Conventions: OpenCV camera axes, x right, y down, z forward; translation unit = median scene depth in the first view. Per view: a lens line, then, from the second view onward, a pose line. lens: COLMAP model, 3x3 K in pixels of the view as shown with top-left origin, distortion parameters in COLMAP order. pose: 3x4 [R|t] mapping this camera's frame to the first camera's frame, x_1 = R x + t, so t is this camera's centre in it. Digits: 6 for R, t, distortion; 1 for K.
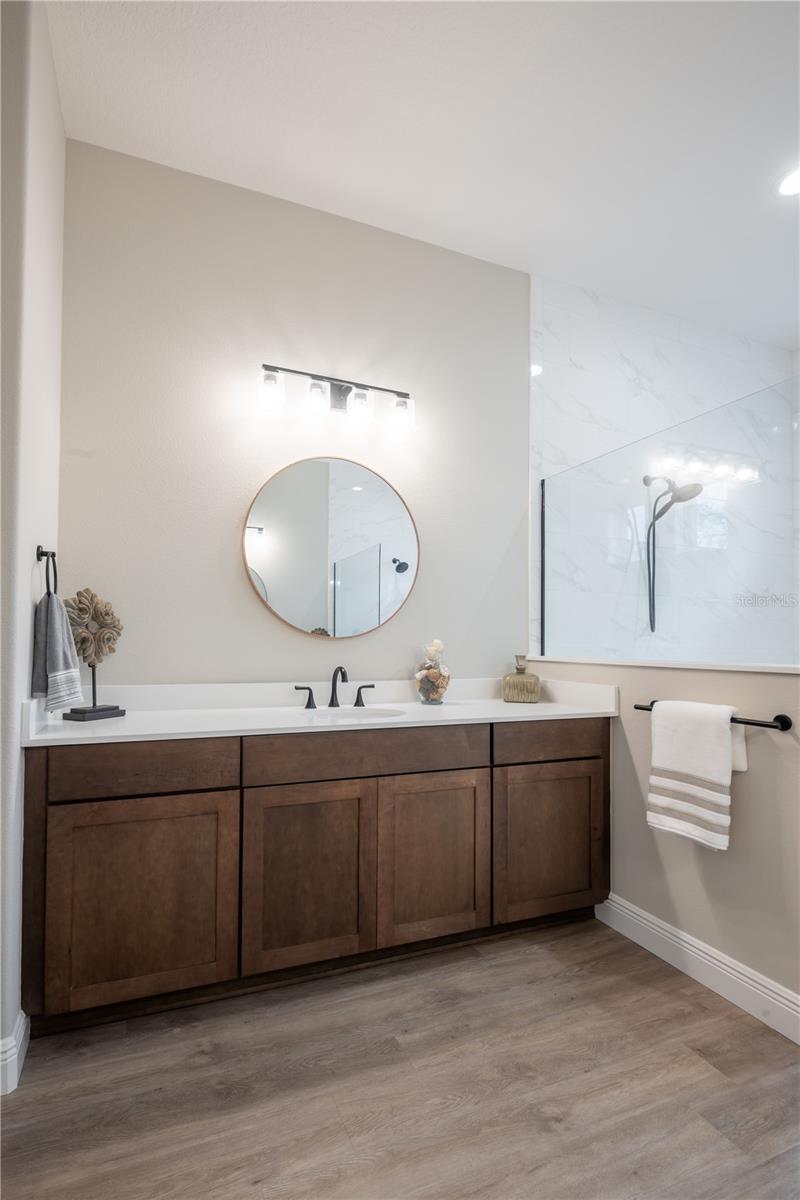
lens RADIAL K [[564.3, 0, 386.0], [0, 564.3, 633.2], [0, 0, 1]] dist [0.006123, -0.009114]
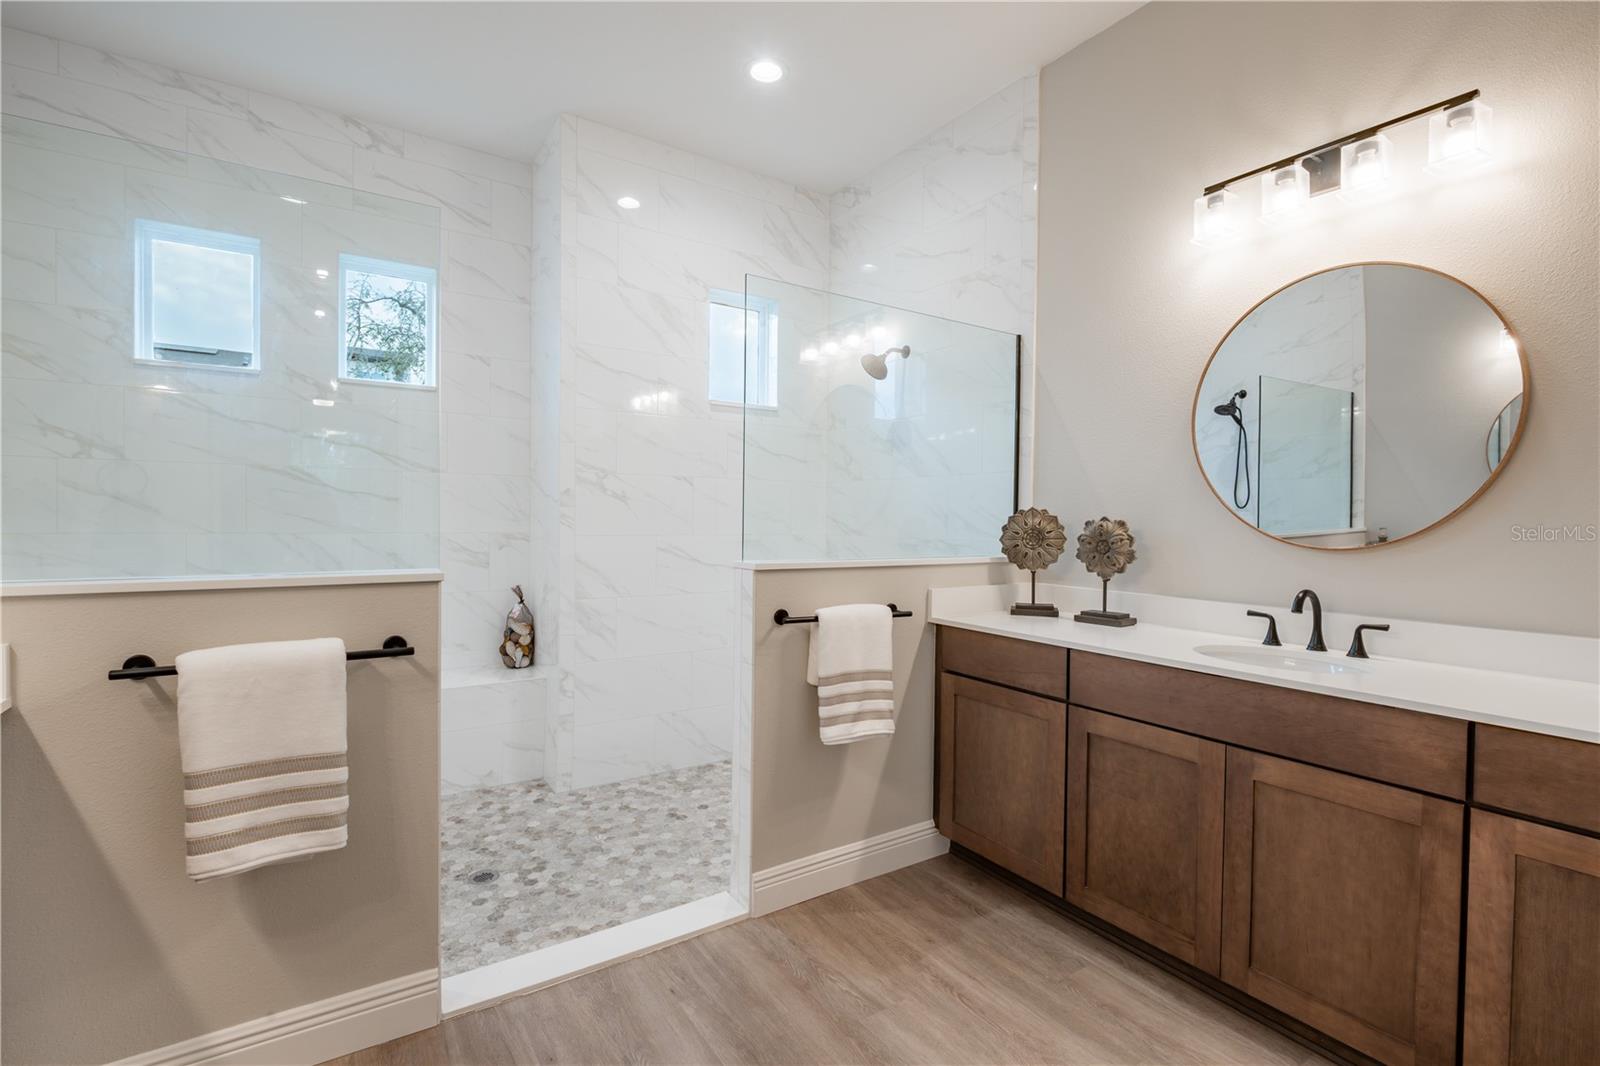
lens RADIAL K [[752.5, 0, 812.5], [0, 752.5, 530.9], [0, 0, 1]] dist [0.006123, -0.009114]
pose [[-0.227822, -0.030565, 0.973223, -0.395066], [-0.031361, 0.999219, 0.024040, -0.038966], [-0.973198, -0.025044, -0.228602, 0.628818]]
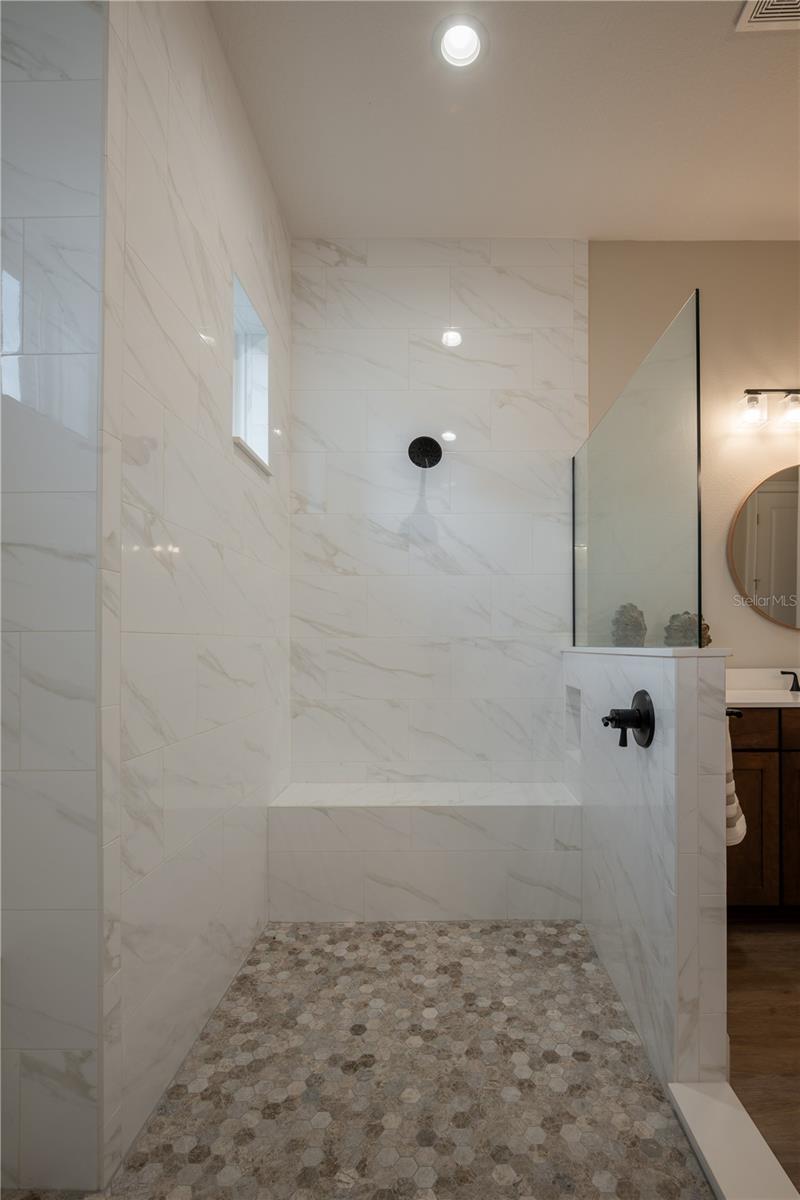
lens RADIAL K [[564.3, 0, 440.4], [0, 564.3, 645.8], [0, 0, 1]] dist [0.006123, -0.009114]
pose [[-0.943747, -0.003901, 0.330646, 0.953048], [-0.009011, 0.999862, -0.013925, 0.059803], [-0.330546, -0.016121, -0.943652, 1.280443]]
